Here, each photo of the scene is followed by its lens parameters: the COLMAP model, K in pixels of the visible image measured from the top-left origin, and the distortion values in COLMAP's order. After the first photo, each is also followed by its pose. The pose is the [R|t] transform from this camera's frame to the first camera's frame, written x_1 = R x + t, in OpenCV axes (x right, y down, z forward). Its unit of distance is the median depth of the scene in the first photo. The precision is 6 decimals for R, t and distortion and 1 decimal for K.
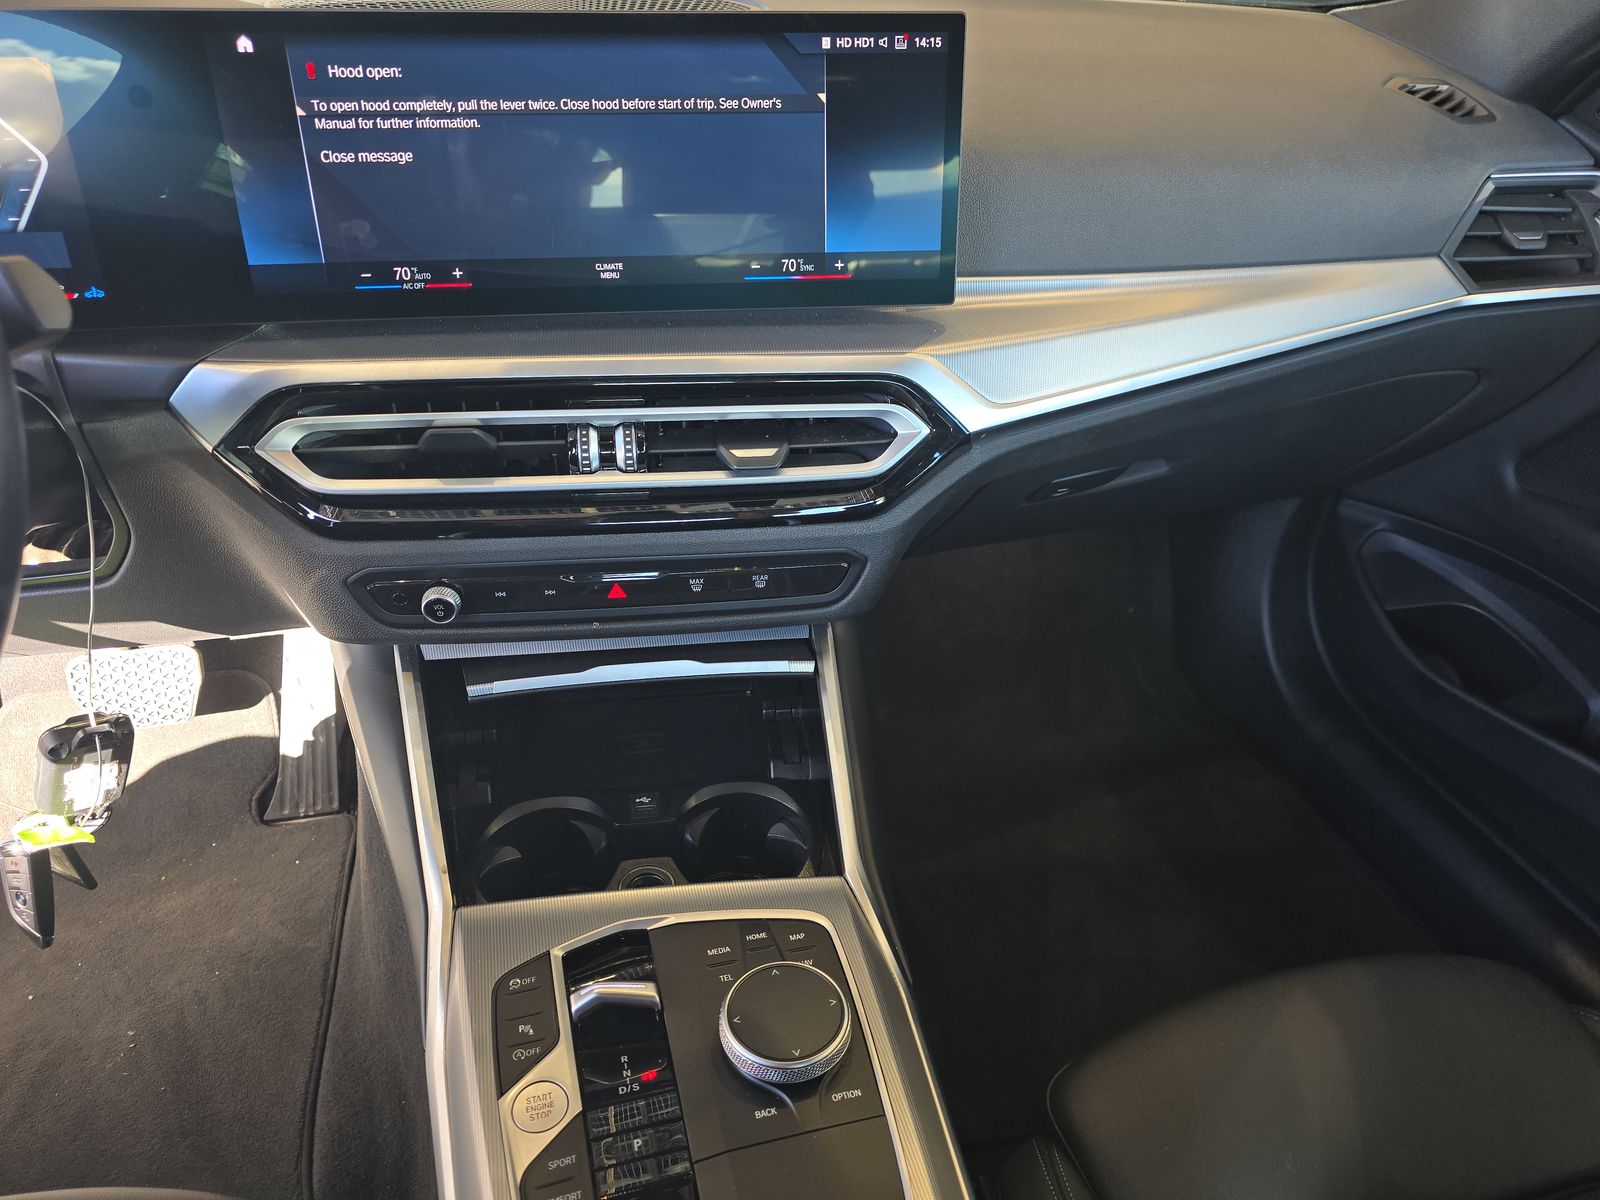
lens RADIAL K [[1083.7, 0, 806.3], [0, 1083.7, 613.7], [0, 0, 1]] dist [0.026080, -0.025705]
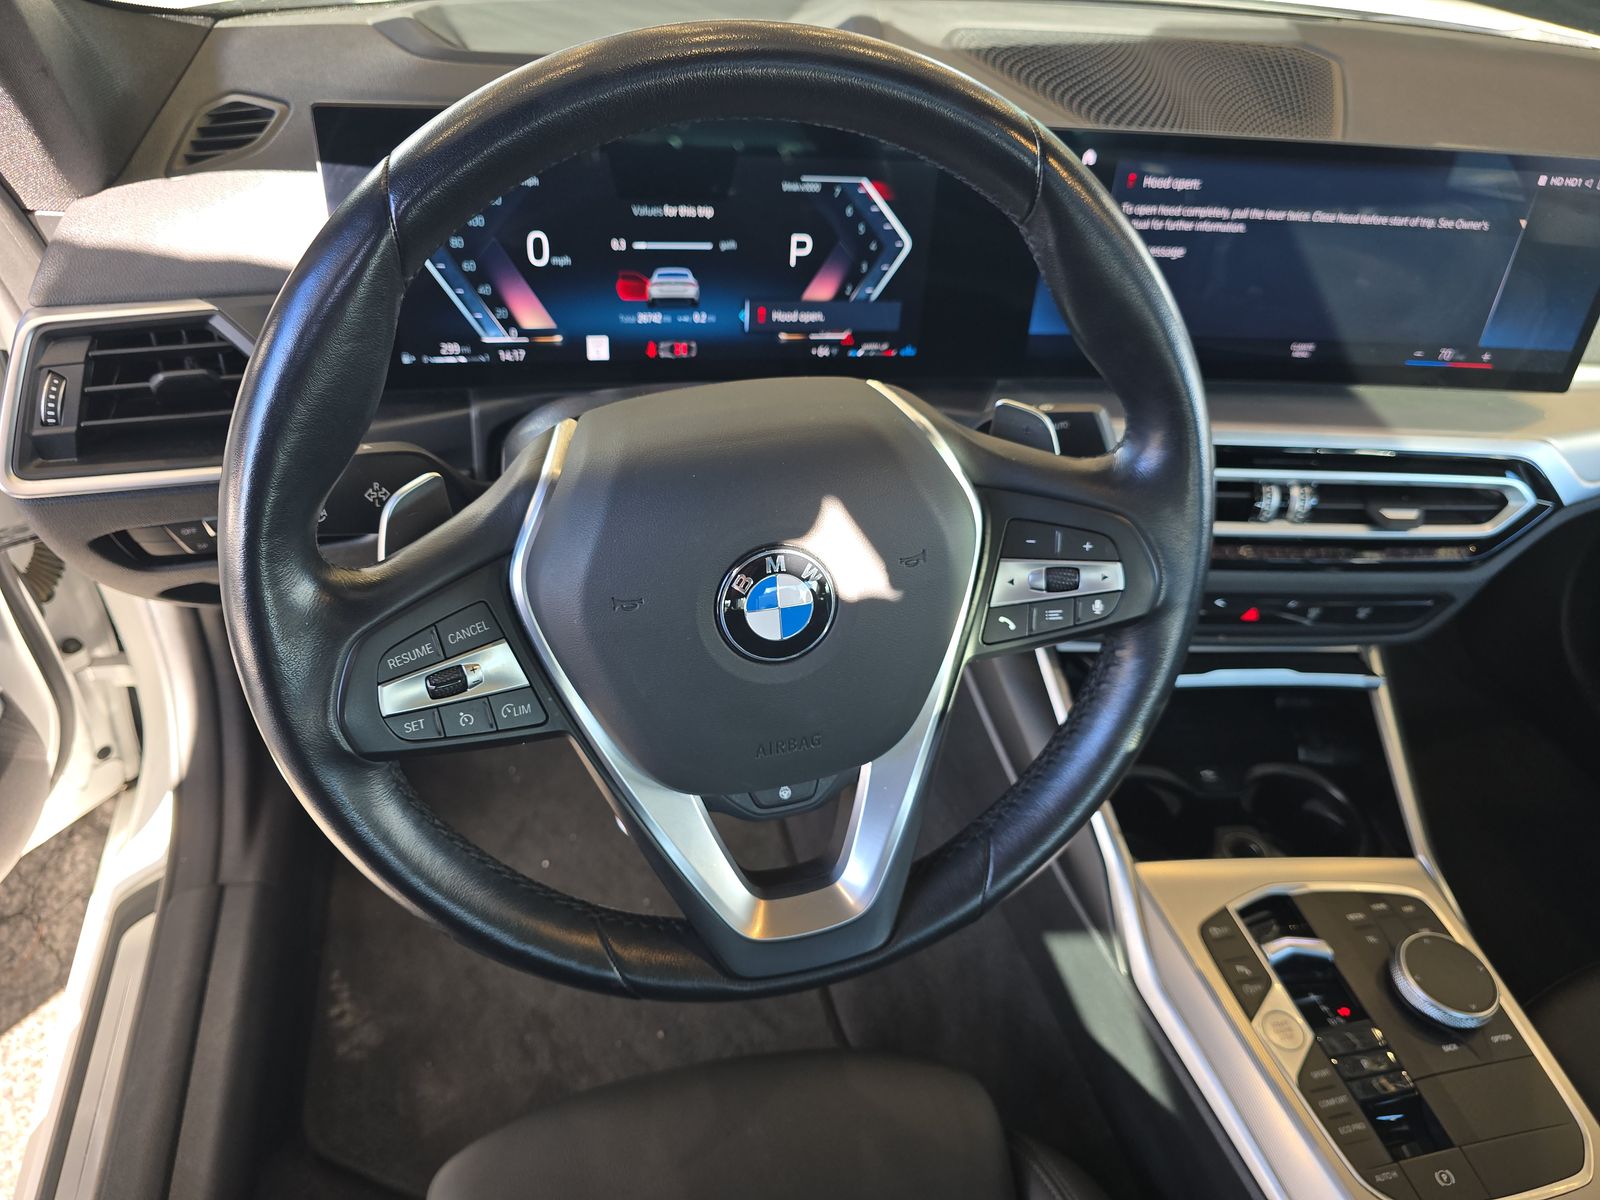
lens RADIAL K [[1083.7, 0, 806.3], [0, 1083.7, 613.7], [0, 0, 1]] dist [0.026080, -0.025705]
pose [[0.997200, 0.072976, 0.016306, -0.748610], [-0.074276, 0.991863, 0.103396, -0.119537], [-0.008628, -0.104318, 0.994507, -0.212589]]
